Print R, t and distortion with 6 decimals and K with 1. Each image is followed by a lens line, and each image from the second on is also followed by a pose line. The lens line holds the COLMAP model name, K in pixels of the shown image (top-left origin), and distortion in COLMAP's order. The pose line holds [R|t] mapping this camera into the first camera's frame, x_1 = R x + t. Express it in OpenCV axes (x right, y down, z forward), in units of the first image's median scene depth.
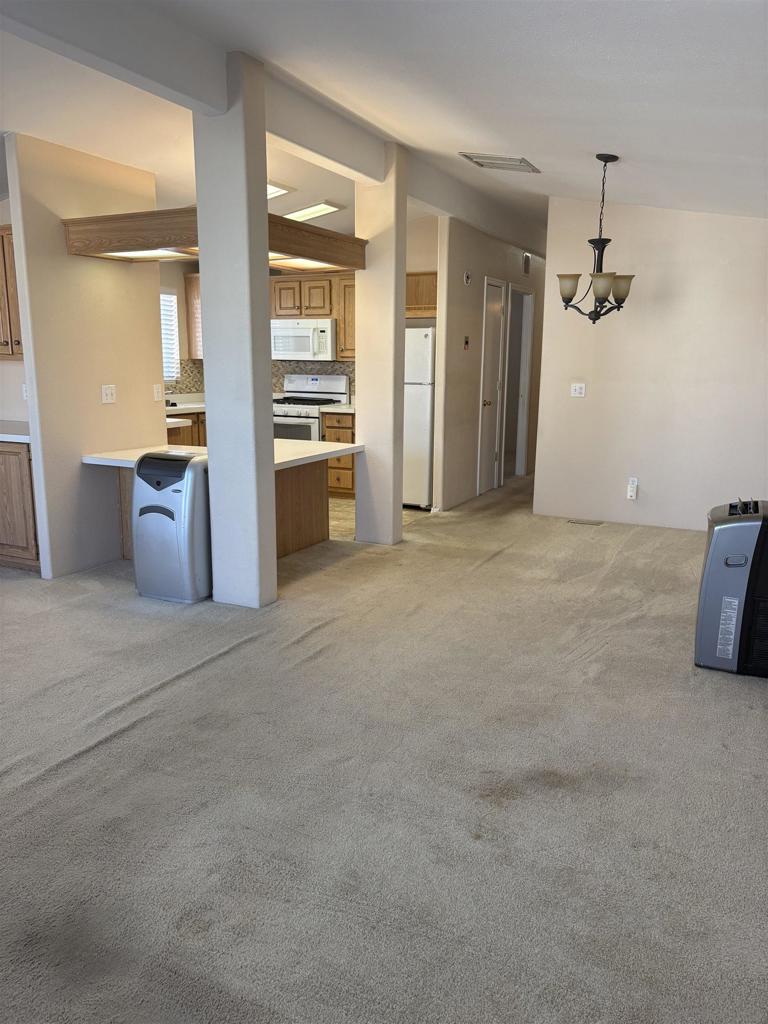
lens RADIAL K [[777.2, 0, 382.7], [0, 777.2, 531.2], [0, 0, 1]] dist [0.044000, -0.046169]
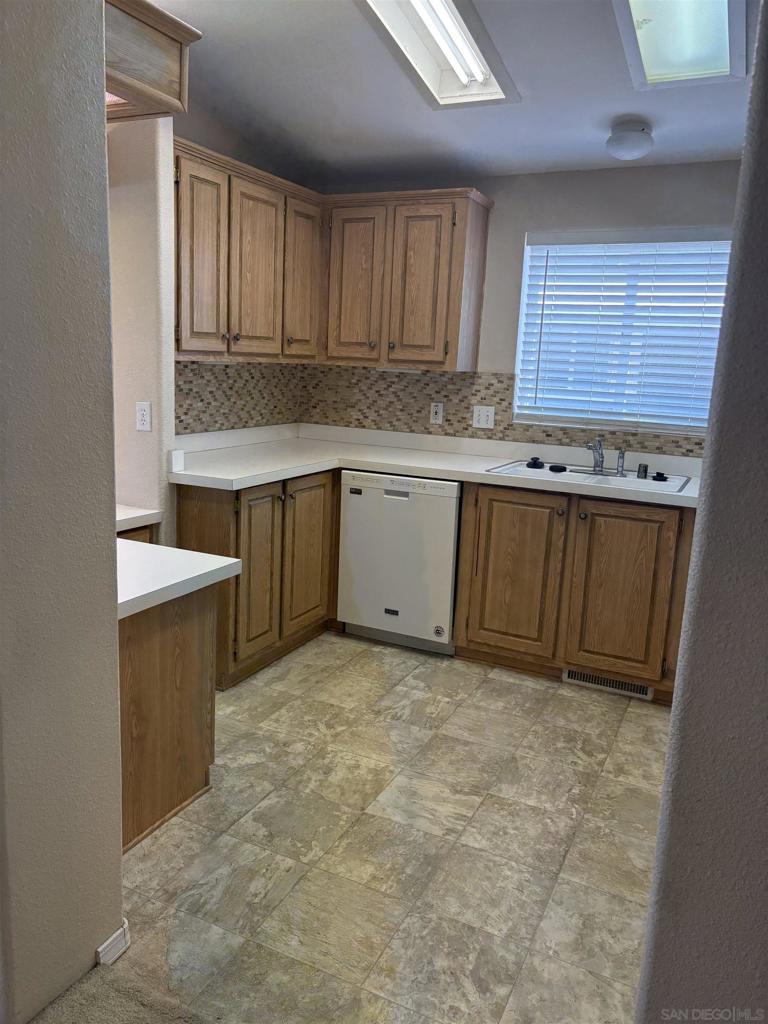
lens RADIAL K [[777.2, 0, 382.0], [0, 777.2, 510.5], [0, 0, 1]] dist [0.044000, -0.046169]
pose [[0.004366, 0.184130, -0.982892, 0.298506], [-0.260465, 0.949184, 0.176658, -0.276112], [0.965473, 0.255238, 0.052104, 1.242396]]
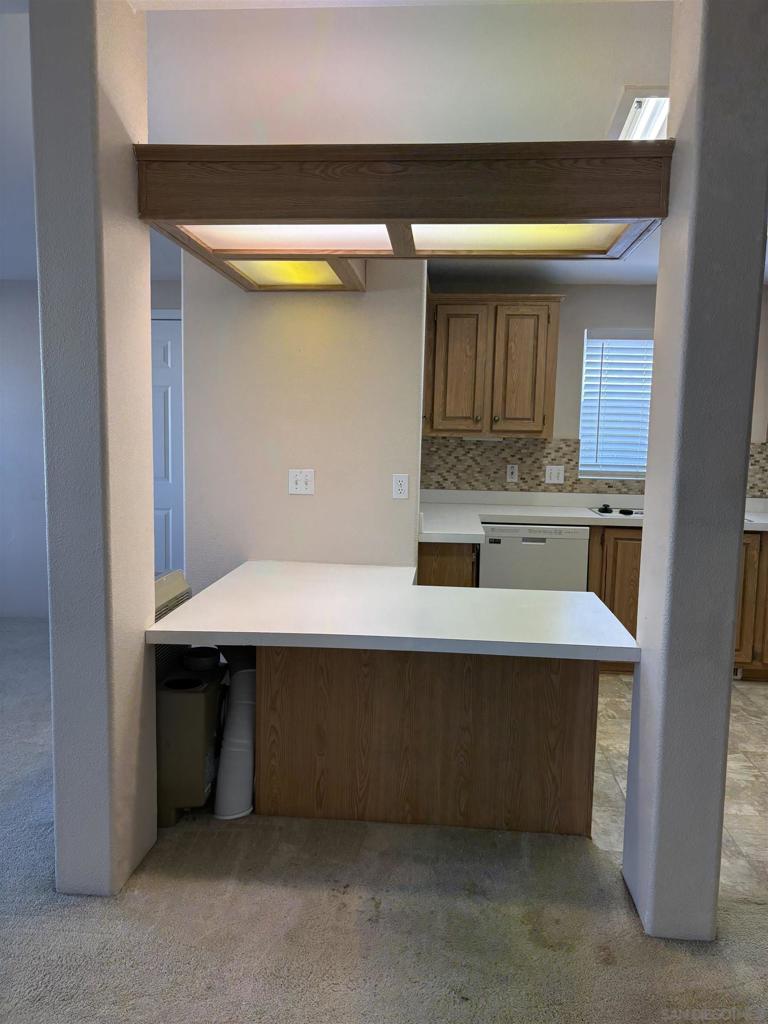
lens RADIAL K [[777.2, 0, 388.4], [0, 777.2, 520.0], [0, 0, 1]] dist [0.044000, -0.046169]
pose [[0.371128, 0.107643, -0.922322, 0.327306], [-0.220424, 0.975081, 0.025105, -0.176391], [0.902041, 0.193985, 0.385607, 0.806735]]
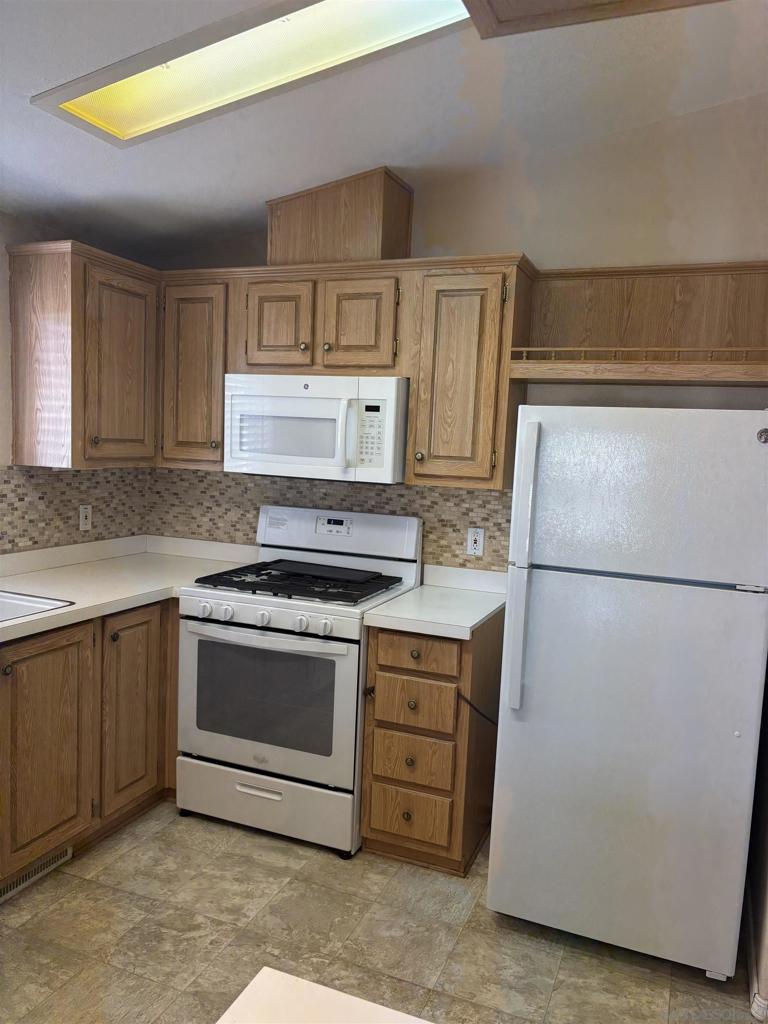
lens RADIAL K [[777.2, 0, 373.3], [0, 777.2, 514.1], [0, 0, 1]] dist [0.044000, -0.046169]
pose [[0.997356, 0.029828, 0.066266, -0.151685], [-0.021633, 0.992402, -0.121123, -0.241157], [-0.069375, 0.119370, 0.990423, 0.956329]]
